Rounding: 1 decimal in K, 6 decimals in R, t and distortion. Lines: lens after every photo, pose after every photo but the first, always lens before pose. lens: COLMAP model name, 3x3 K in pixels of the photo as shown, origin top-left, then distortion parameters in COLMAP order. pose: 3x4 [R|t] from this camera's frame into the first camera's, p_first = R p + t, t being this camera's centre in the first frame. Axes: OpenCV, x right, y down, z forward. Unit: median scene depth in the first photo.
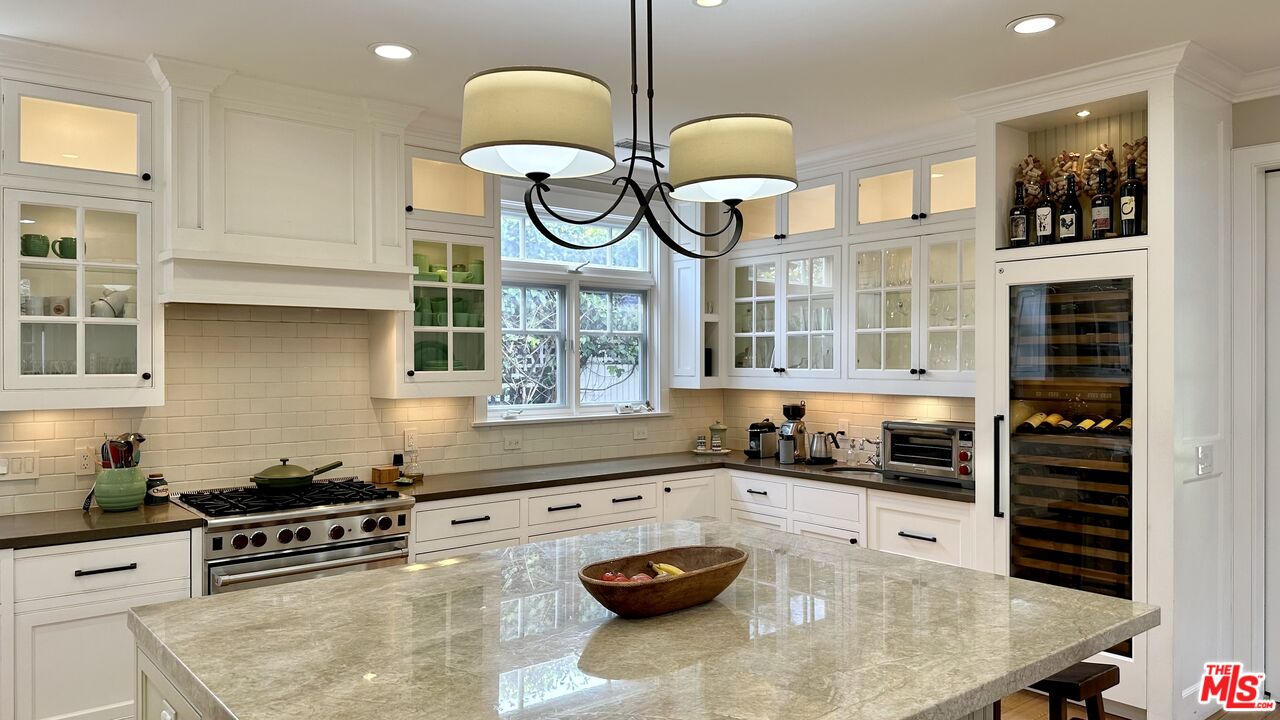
lens RADIAL K [[910.5, 0, 637.7], [0, 910.5, 365.8], [0, 0, 1]] dist [0.056046, -0.034919]
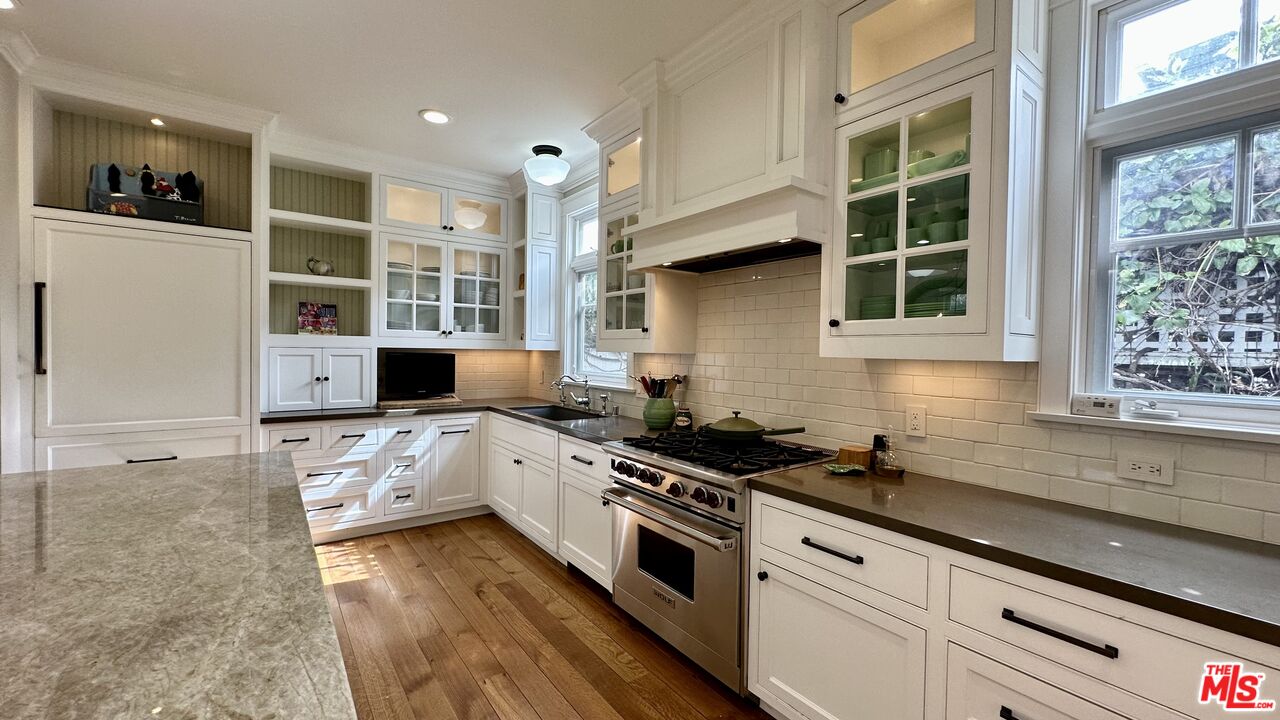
lens RADIAL K [[515.6, 0, 637.1], [0, 515.6, 355.7], [0, 0, 1]] dist [-0.001601, 0.002430]
pose [[-0.083506, 0.014140, -0.996407, 0.176818], [-0.026528, 0.999513, 0.016407, 0.031568], [0.996154, 0.027803, -0.083090, 0.873203]]
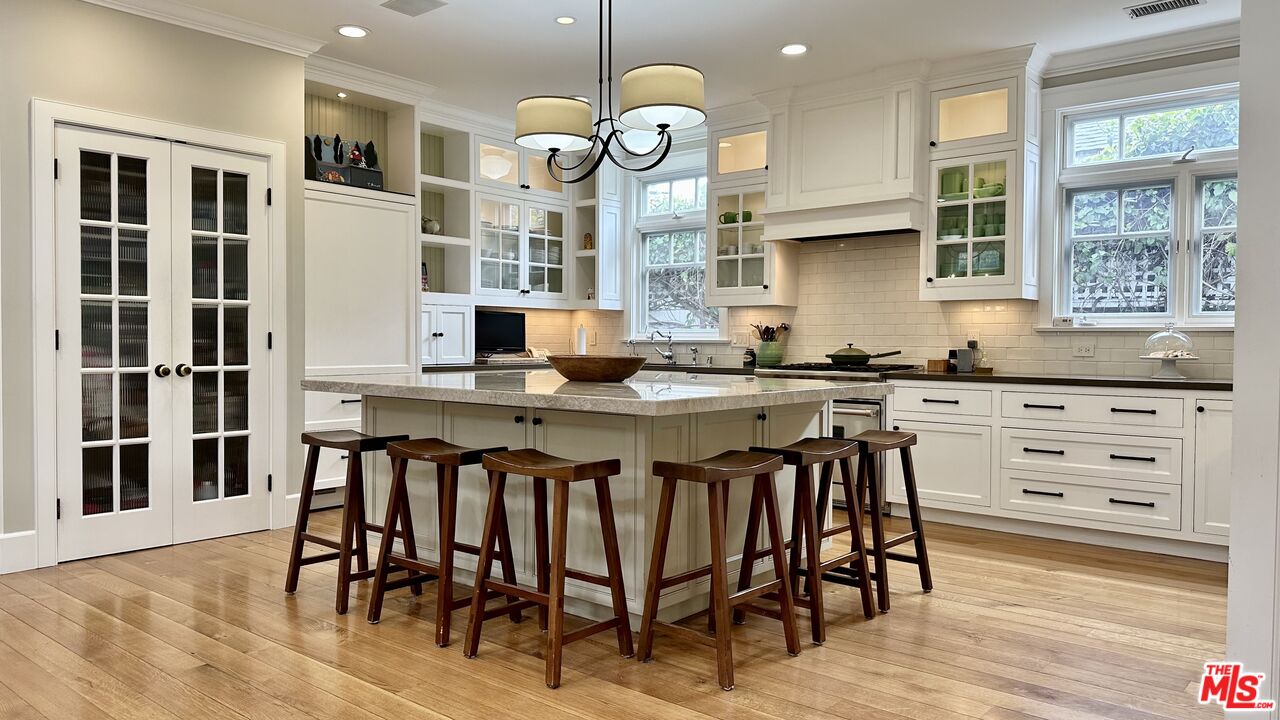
lens RADIAL K [[910.5, 0, 634.0], [0, 910.5, 355.9], [0, 0, 1]] dist [0.056046, -0.034919]
pose [[0.154013, 0.019779, -0.987871, 0.894683], [-0.016829, 0.999707, 0.017392, 0.094784], [0.987925, 0.013947, 0.154301, 0.421019]]
